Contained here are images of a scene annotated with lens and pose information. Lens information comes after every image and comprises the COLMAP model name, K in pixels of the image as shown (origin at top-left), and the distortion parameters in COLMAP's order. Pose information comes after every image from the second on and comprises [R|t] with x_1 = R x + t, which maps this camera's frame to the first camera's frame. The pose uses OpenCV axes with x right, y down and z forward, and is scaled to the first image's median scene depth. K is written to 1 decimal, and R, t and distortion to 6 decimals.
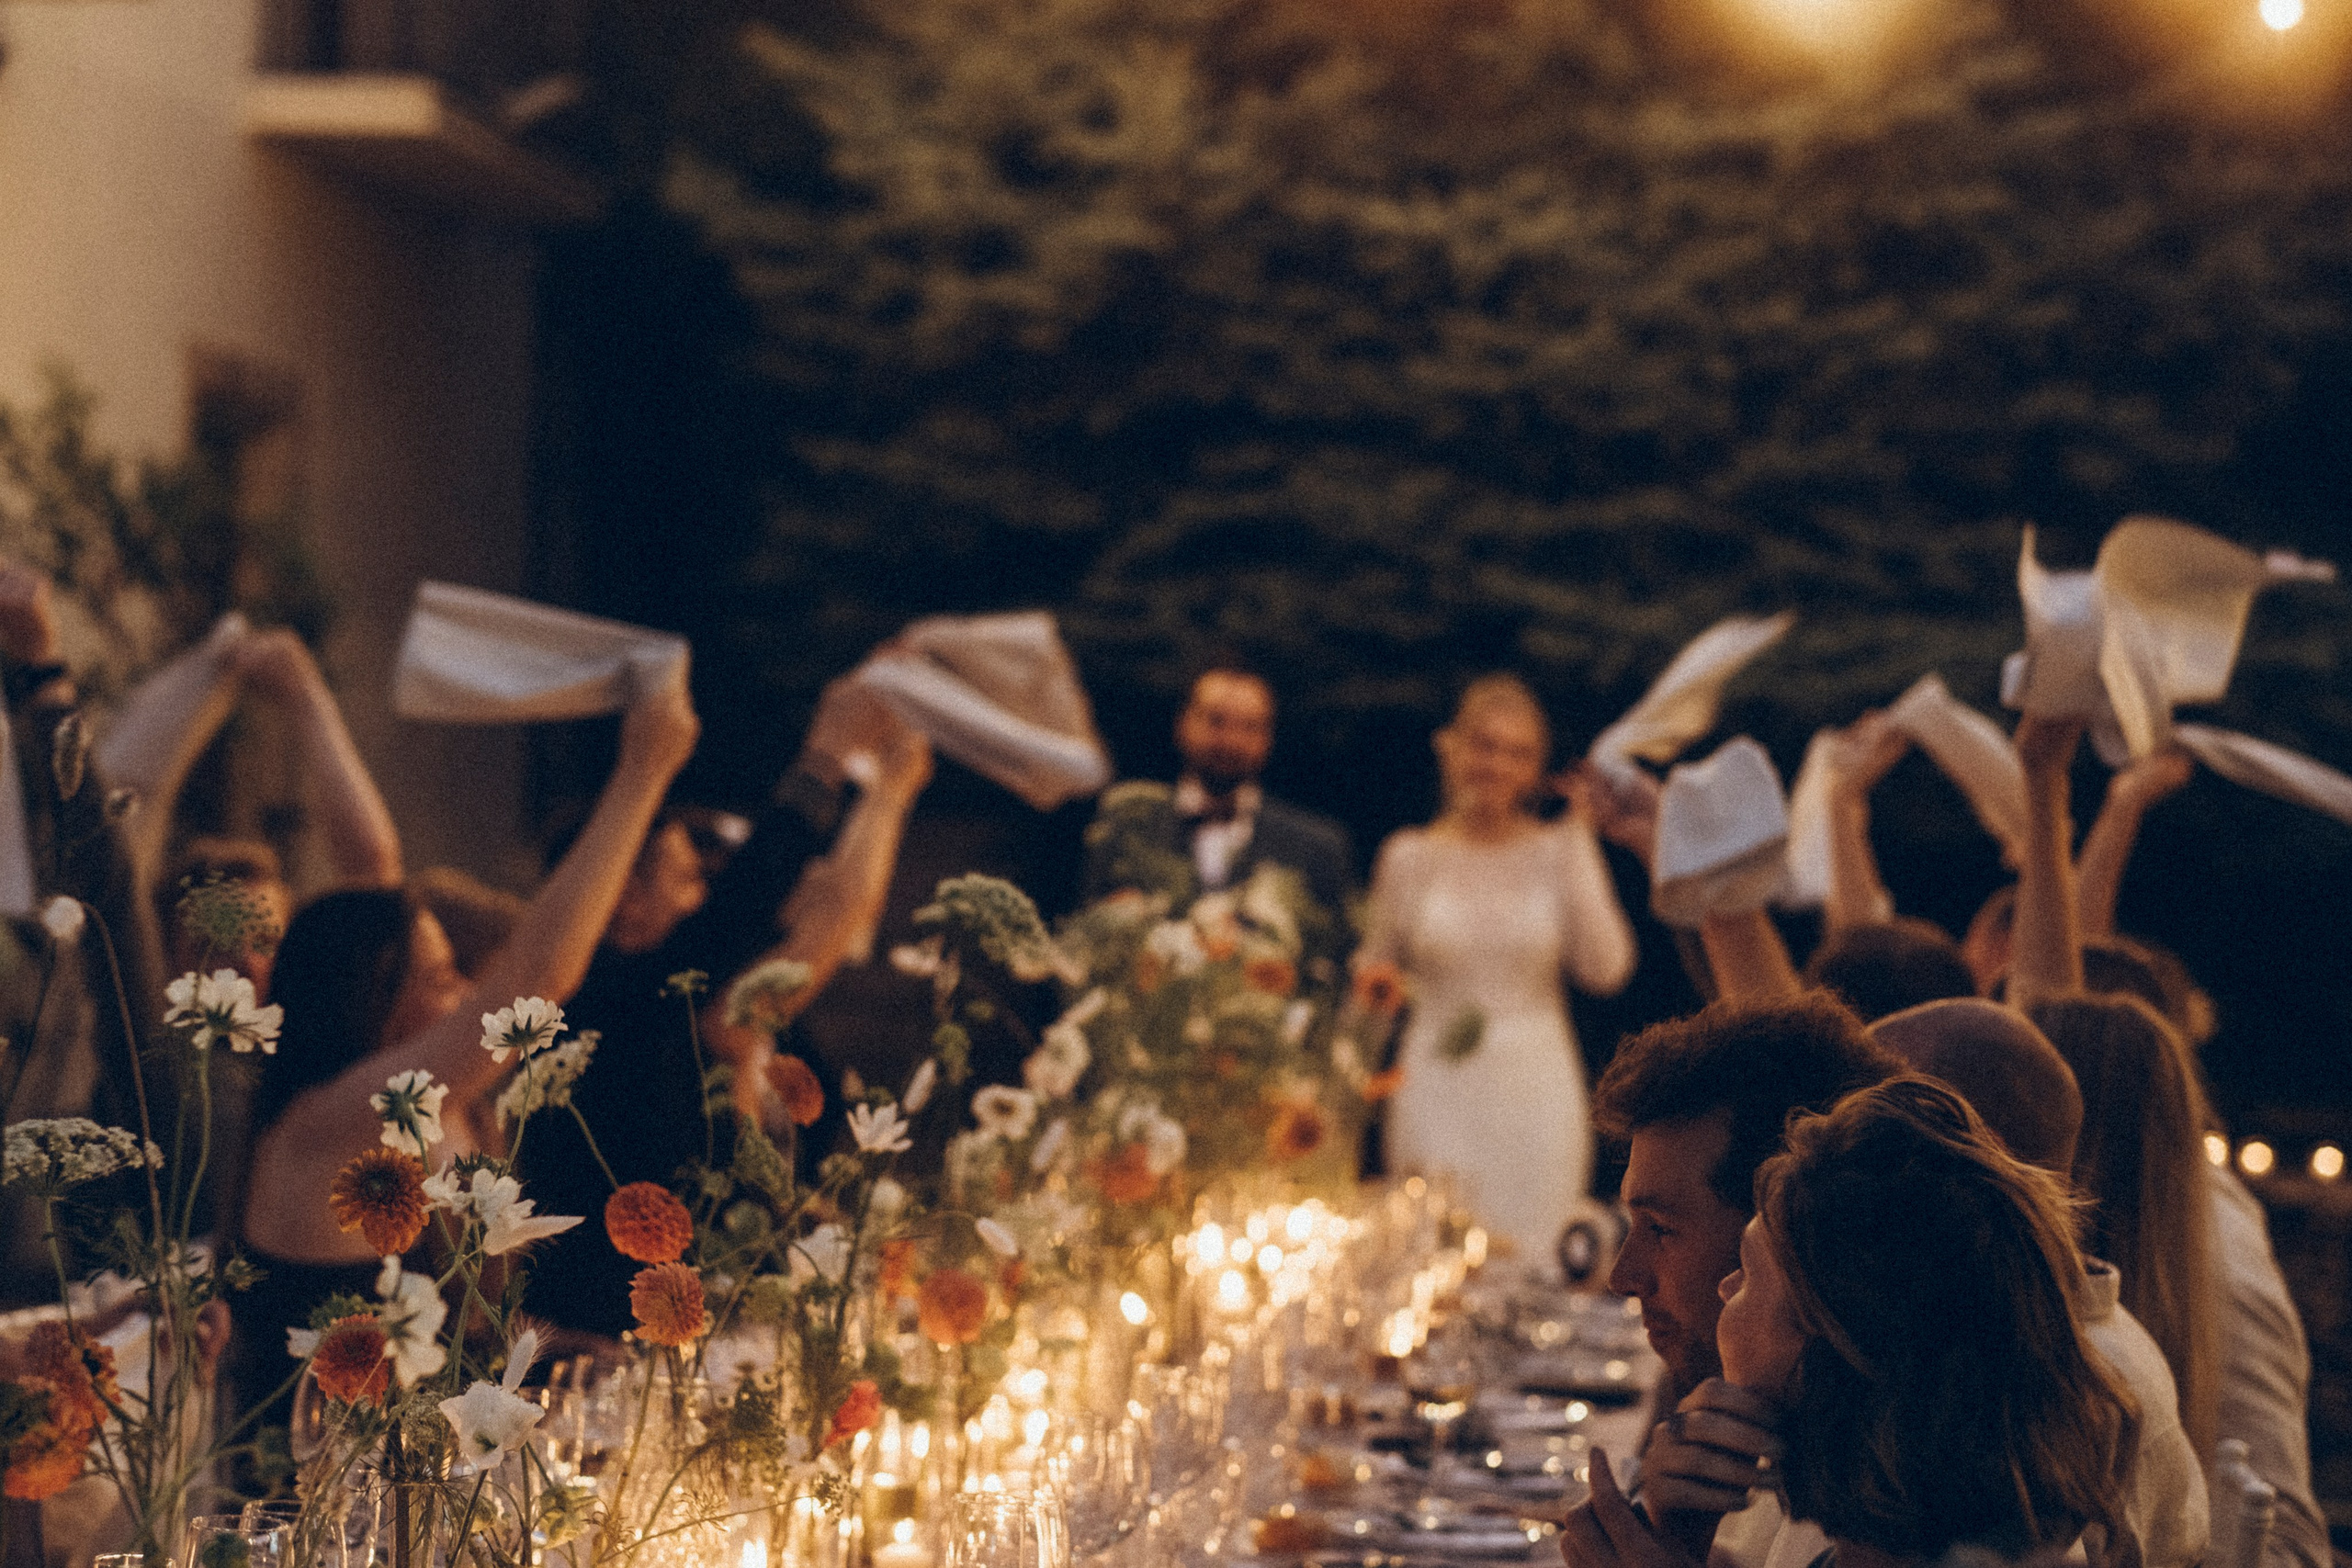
lens RADIAL K [[5833.9, 0, 1176.0], [0, 5833.9, 784.0], [0, 0, 1]] dist [0.526441, -6.205702]
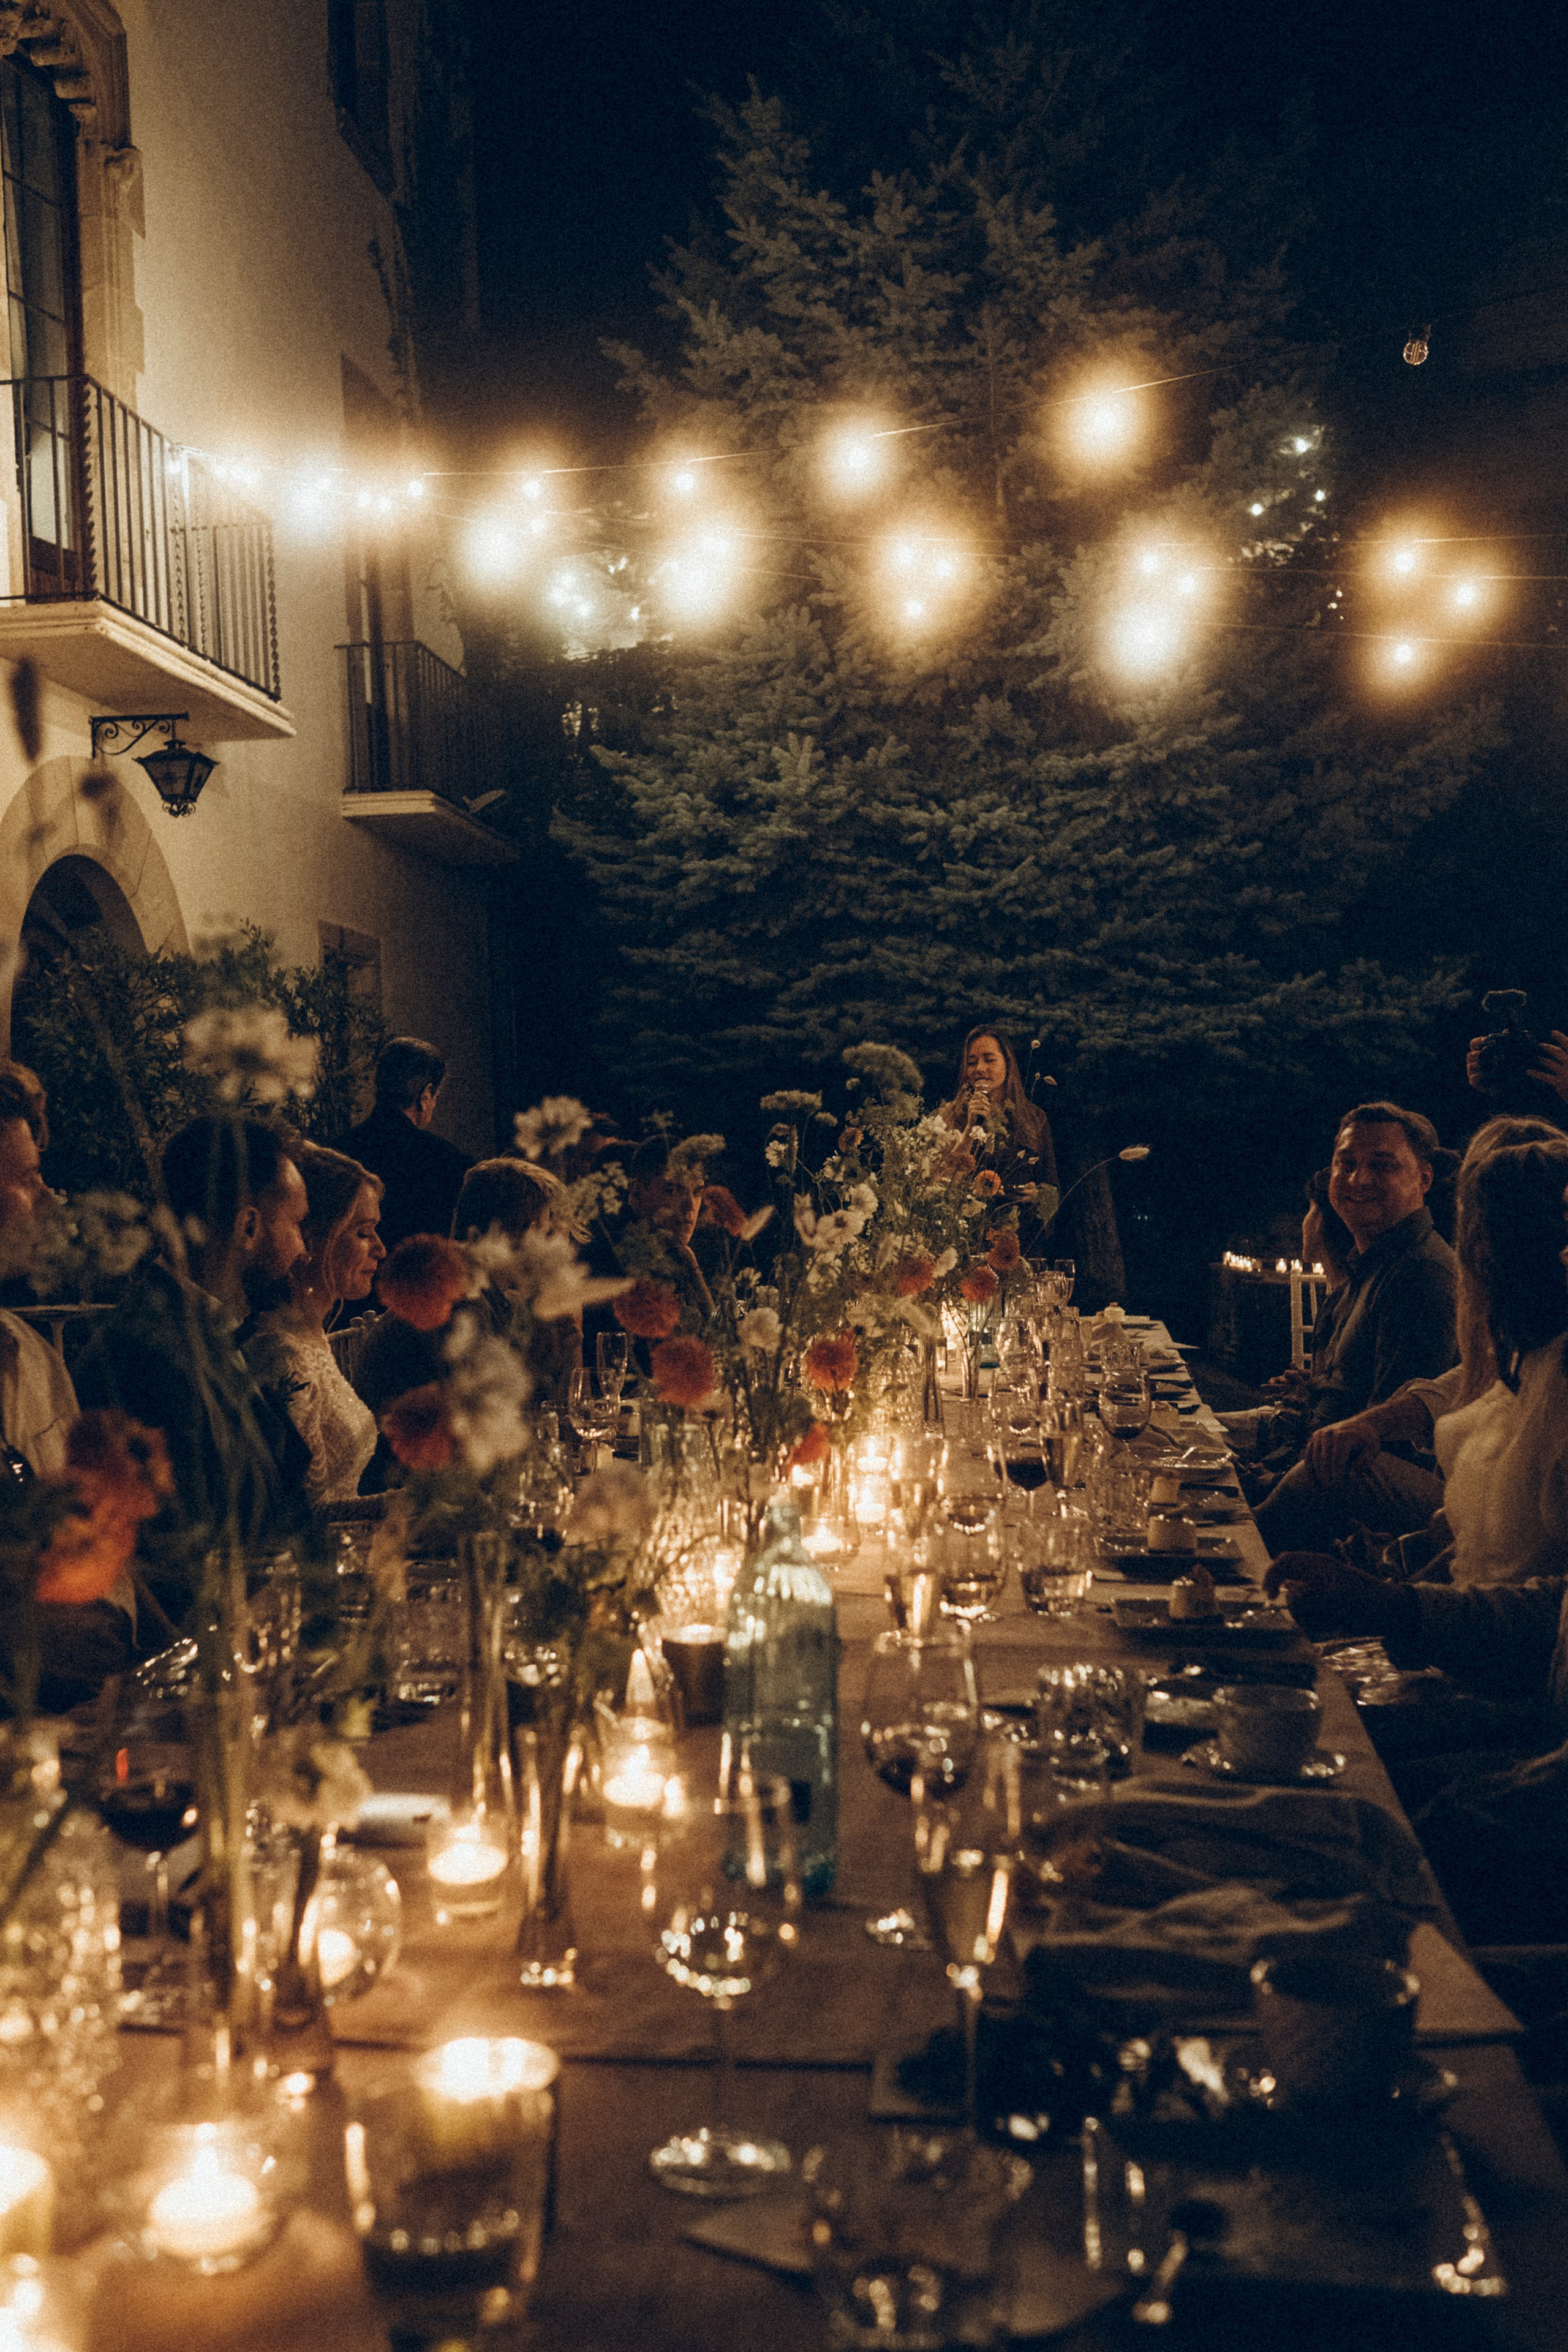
lens RADIAL K [[2491.4, 0, 784.0], [0, 2491.4, 1176.0], [0, 0, 1]] dist [0.005626, 0.006542]
pose [[0.998662, -0.051179, 0.007389, -0.021264], [0.051110, 0.998651, 0.009203, 0.014701], [-0.007850, -0.008813, 0.999930, 0.156847]]
